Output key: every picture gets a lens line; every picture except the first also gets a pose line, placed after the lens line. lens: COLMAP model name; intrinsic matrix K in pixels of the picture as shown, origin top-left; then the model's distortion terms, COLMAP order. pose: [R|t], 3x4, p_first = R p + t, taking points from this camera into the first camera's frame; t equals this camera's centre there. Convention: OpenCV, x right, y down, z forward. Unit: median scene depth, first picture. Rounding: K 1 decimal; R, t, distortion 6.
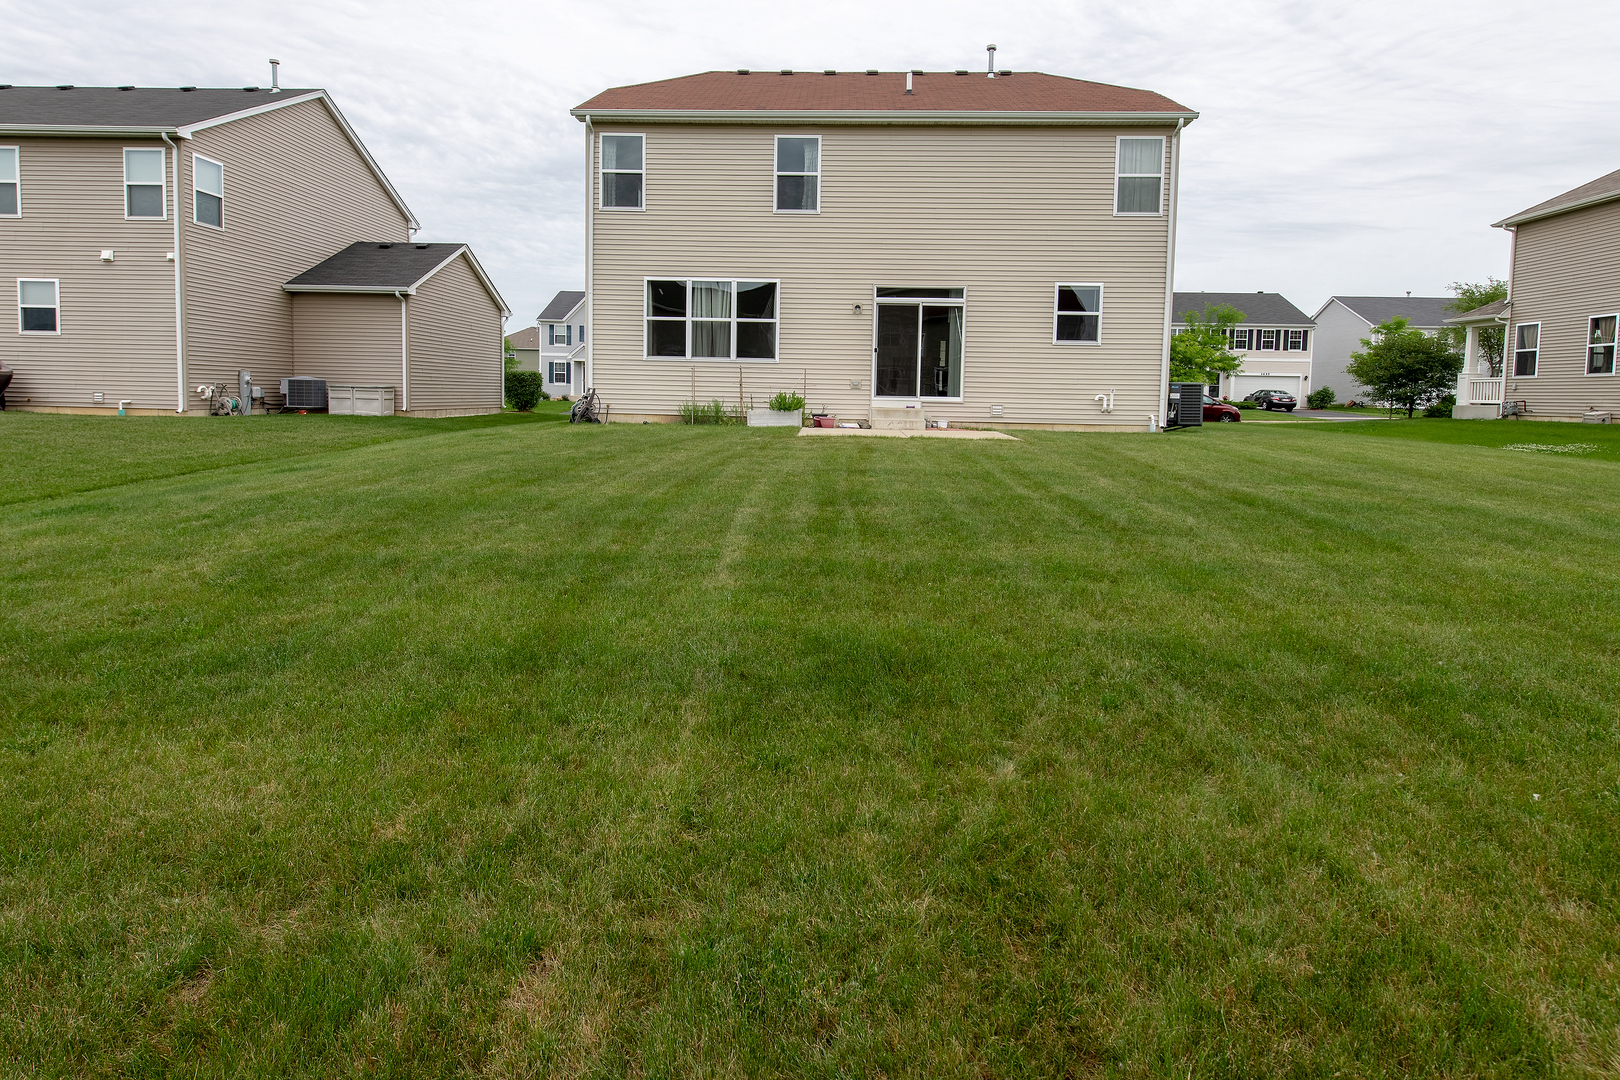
lens RADIAL K [[839.8, 0, 807.8], [0, 839.8, 433.7], [0, 0, 1]] dist [0.018685, -0.000256]
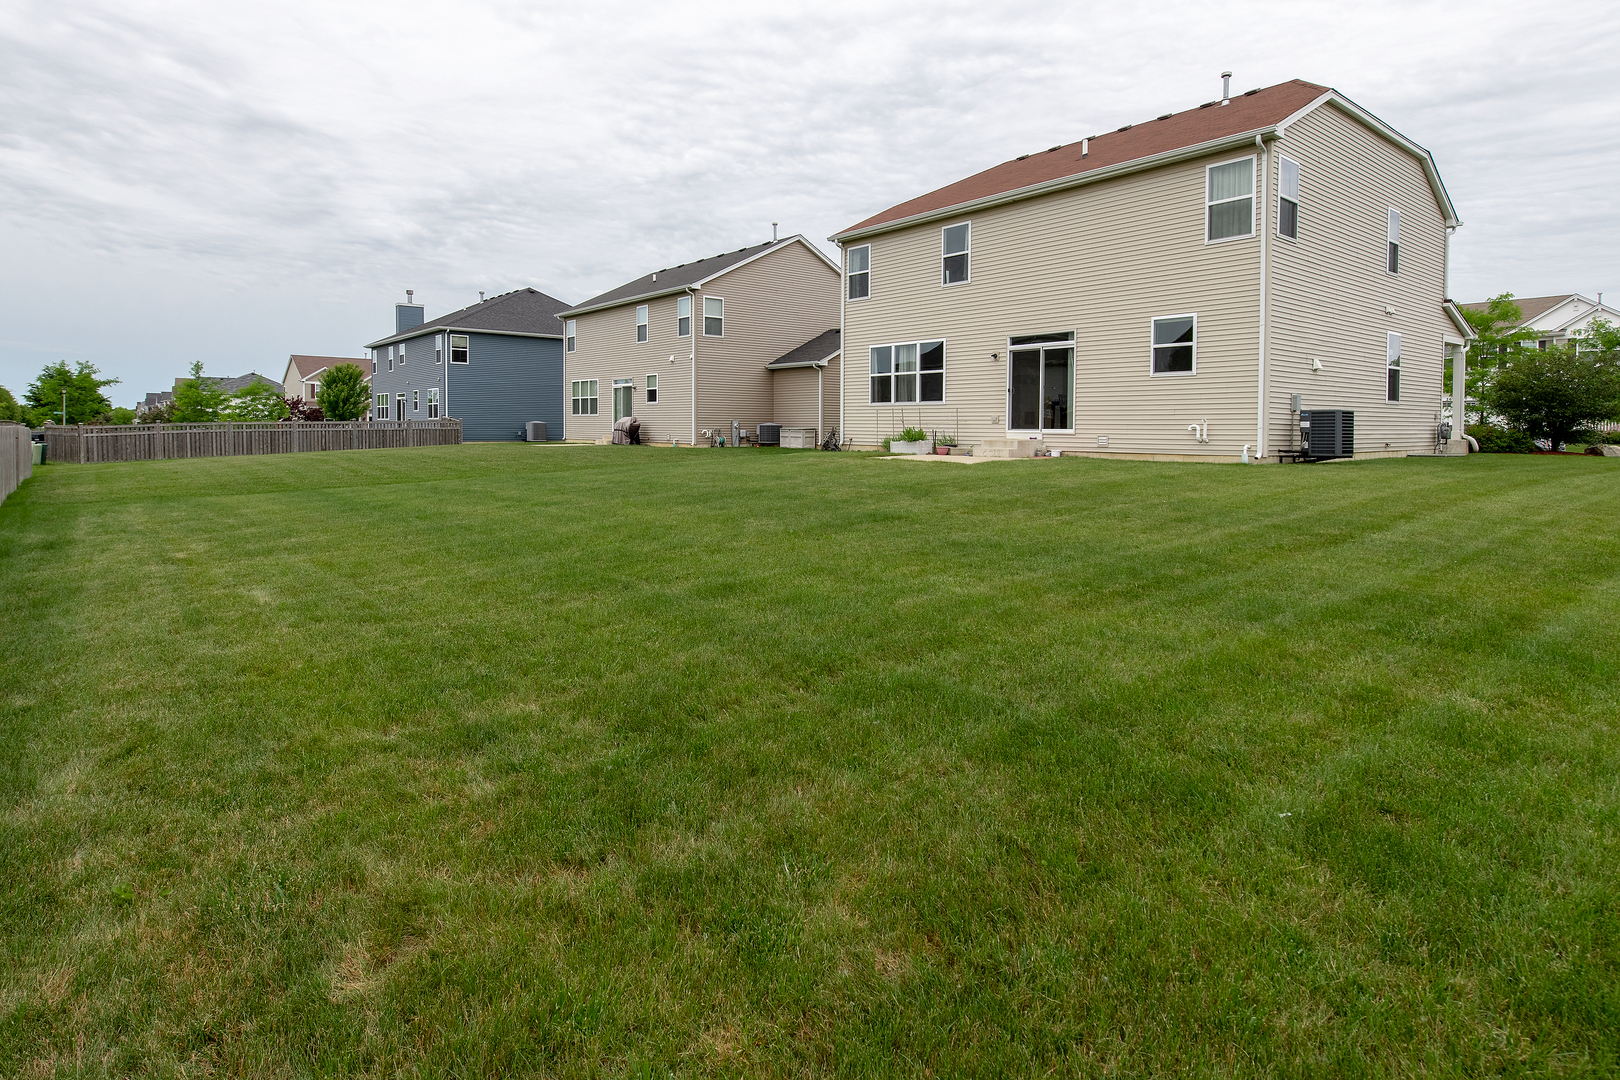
lens RADIAL K [[839.8, 0, 807.8], [0, 839.8, 433.7], [0, 0, 1]] dist [0.018685, -0.000256]
pose [[0.687739, -0.011129, -0.725873, 0.738873], [-0.027589, 0.998760, -0.041452, 0.017836], [0.725434, 0.048534, 0.686579, -0.012272]]
